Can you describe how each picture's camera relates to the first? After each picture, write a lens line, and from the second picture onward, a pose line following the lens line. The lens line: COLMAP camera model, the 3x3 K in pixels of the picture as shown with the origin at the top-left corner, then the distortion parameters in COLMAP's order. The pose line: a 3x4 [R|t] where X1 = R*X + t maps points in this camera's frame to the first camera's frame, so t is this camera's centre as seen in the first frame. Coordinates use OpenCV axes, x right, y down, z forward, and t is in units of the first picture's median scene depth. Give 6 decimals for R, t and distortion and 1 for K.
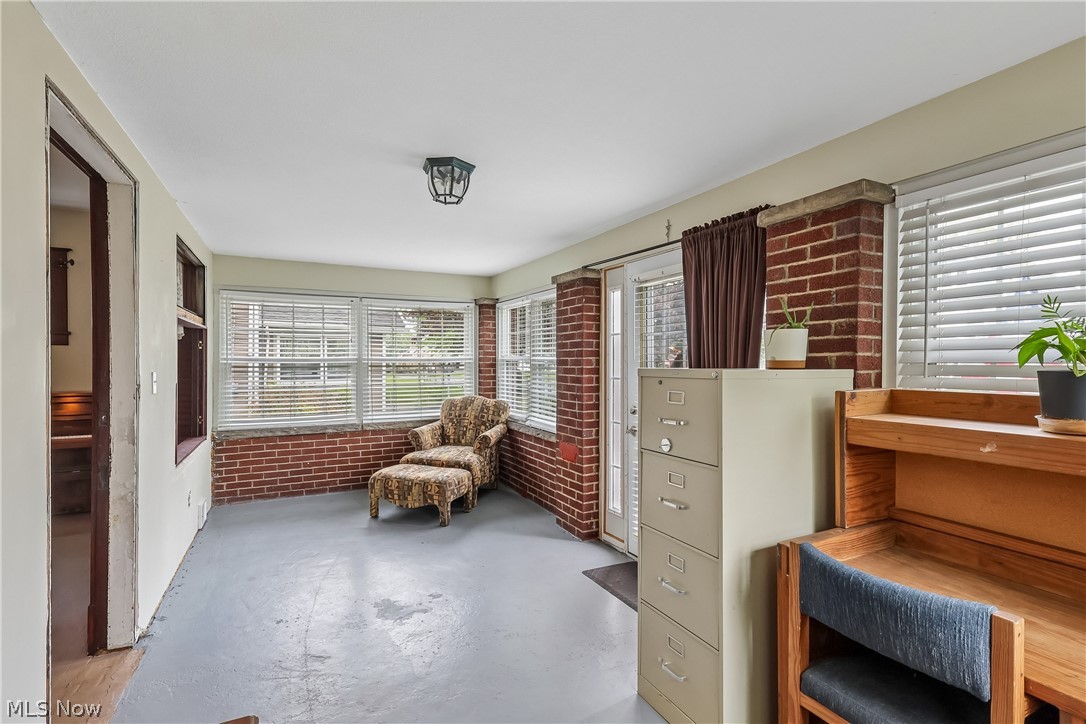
lens RADIAL K [[511.2, 0, 541.1], [0, 511.2, 362.2], [0, 0, 1]] dist [0.006400, 0.000130]
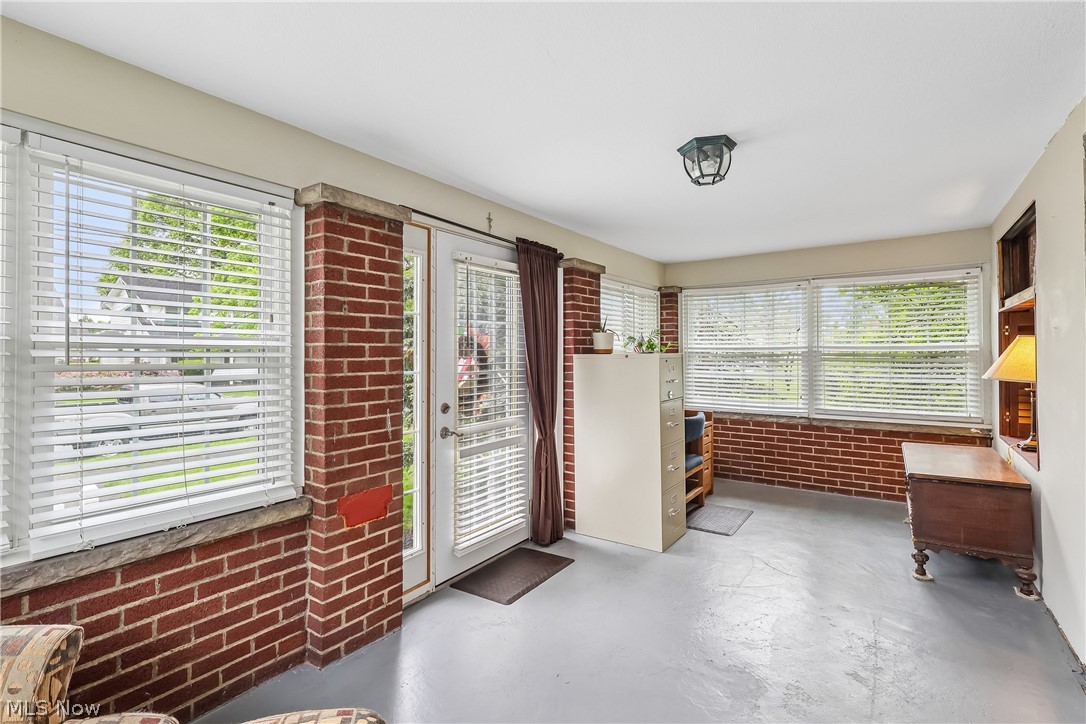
lens RADIAL K [[511.2, 0, 533.6], [0, 511.2, 351.0], [0, 0, 1]] dist [0.006400, 0.000130]
pose [[-0.483602, 0.001265, 0.875287, -0.559588], [0.004952, 0.999987, 0.001290, -0.000080], [-0.875274, 0.004958, -0.483602, 1.143500]]
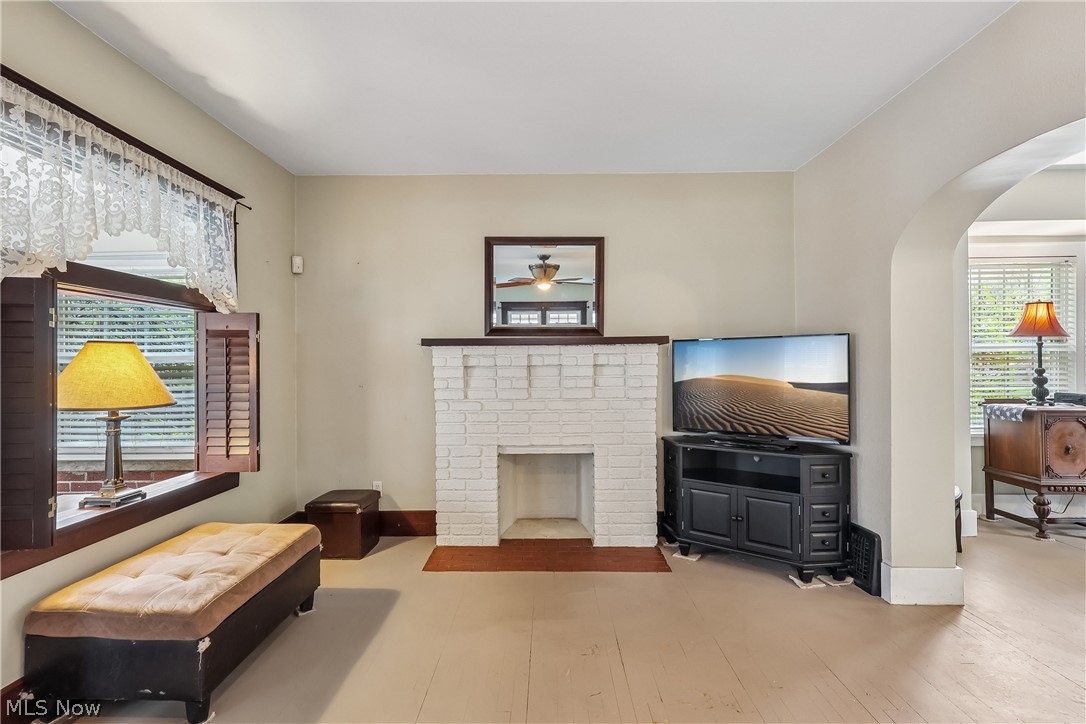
lens RADIAL K [[511.2, 0, 539.9], [0, 511.2, 363.4], [0, 0, 1]] dist [0.006400, 0.000130]
pose [[-0.890378, 0.004034, 0.455204, -0.929856], [0.008198, 0.999941, 0.007173, 0.005271], [-0.455148, 0.010118, -0.890359, 0.334026]]
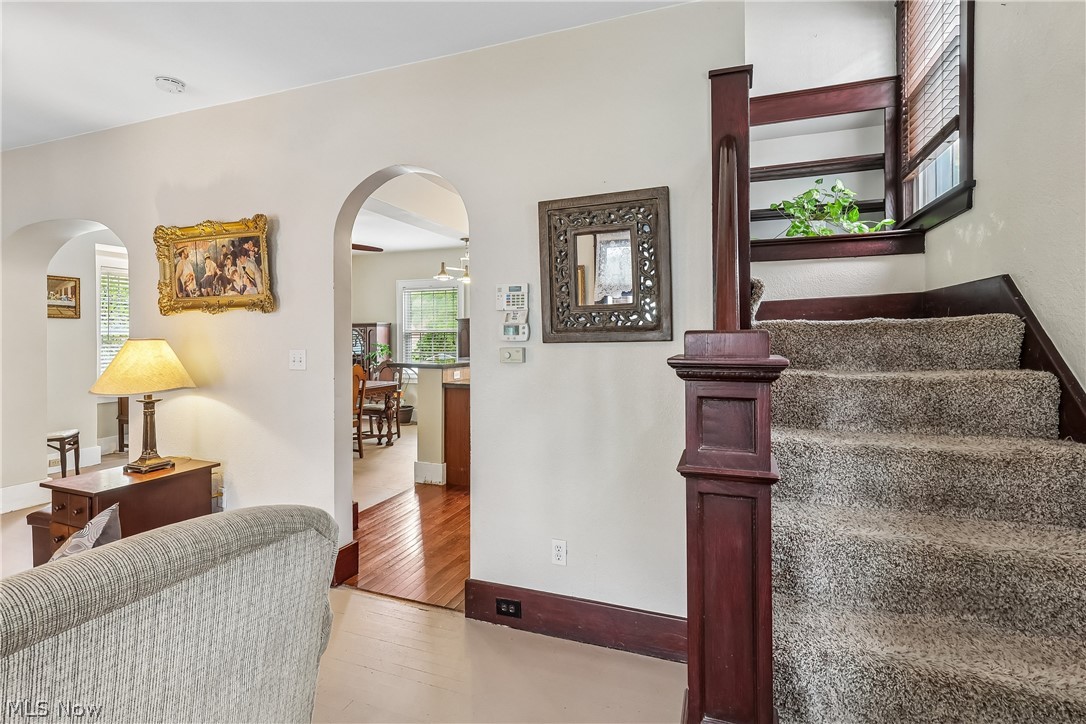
lens RADIAL K [[511.2, 0, 539.9], [0, 511.2, 337.2], [0, 0, 1]] dist [0.006400, 0.000130]
pose [[-0.724652, -0.004639, -0.689099, -1.121124], [-0.004869, 0.999987, -0.001612, 0.000720], [0.689097, 0.002187, -0.724665, 0.925577]]
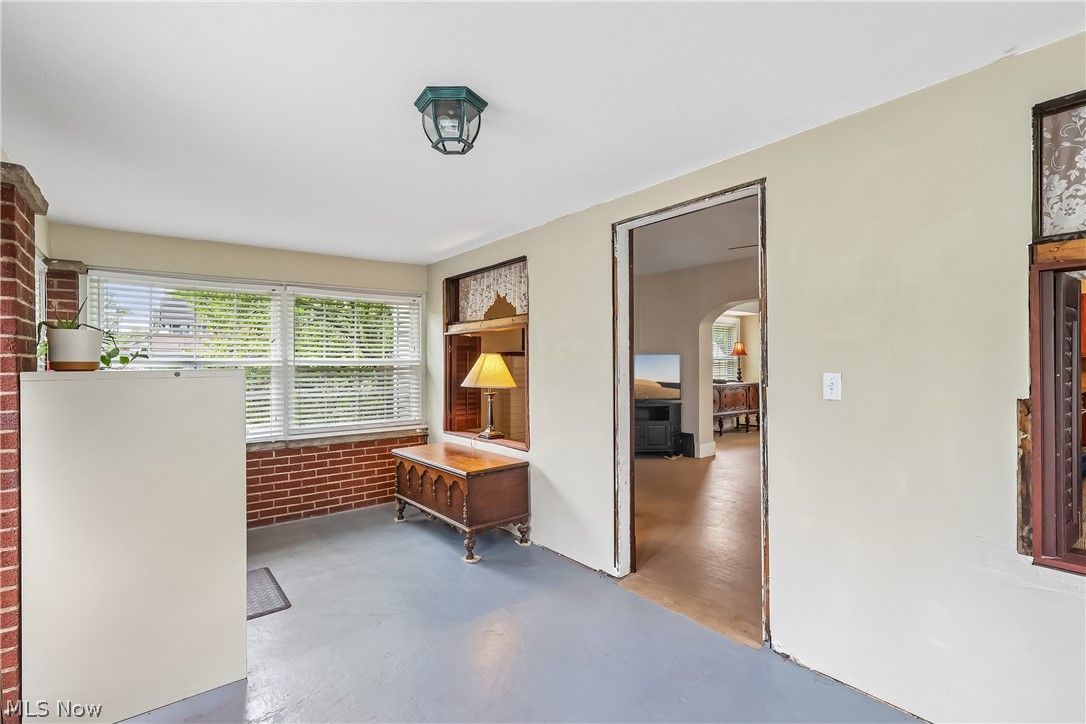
lens RADIAL K [[511.2, 0, 540.2], [0, 511.2, 367.8], [0, 0, 1]] dist [0.006400, 0.000130]
pose [[-0.976830, 0.005669, -0.213943, -0.091369], [0.003709, 0.999947, 0.009561, 0.001385], [0.213986, 0.008546, -0.976799, 1.150433]]
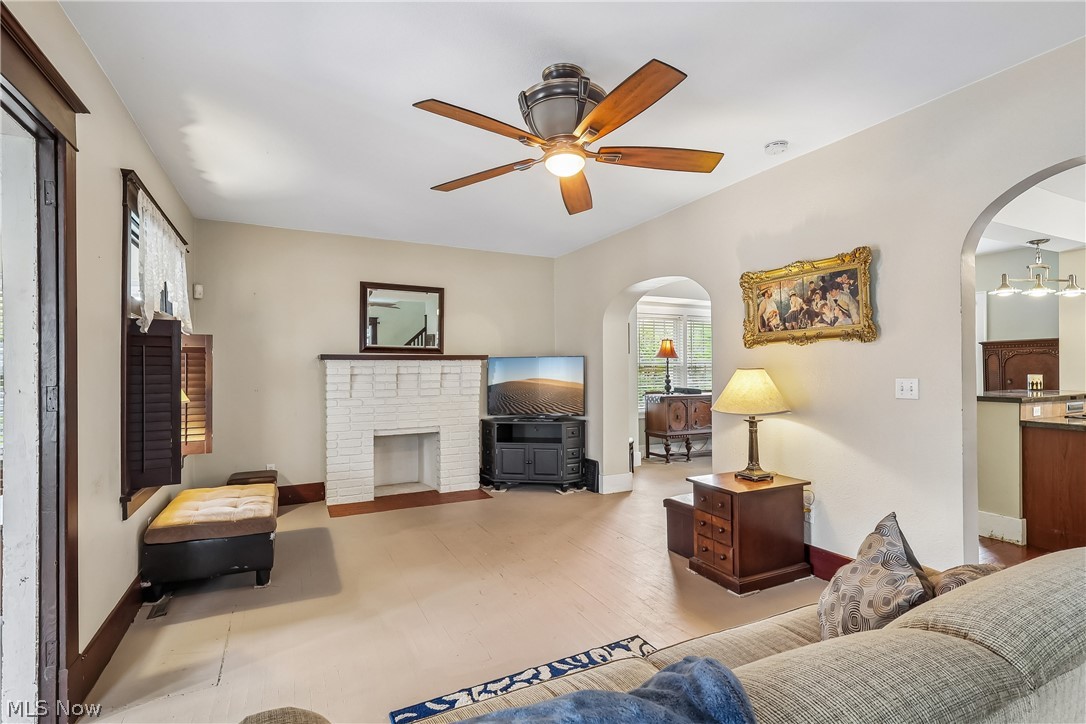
lens RADIAL K [[511.2, 0, 543.5], [0, 511.2, 368.4], [0, 0, 1]] dist [0.006400, 0.000130]
pose [[-0.999867, 0.005193, -0.015436, -0.856858], [0.005166, 0.999985, 0.001750, 0.001193], [0.015445, 0.001670, -0.999879, 0.869085]]
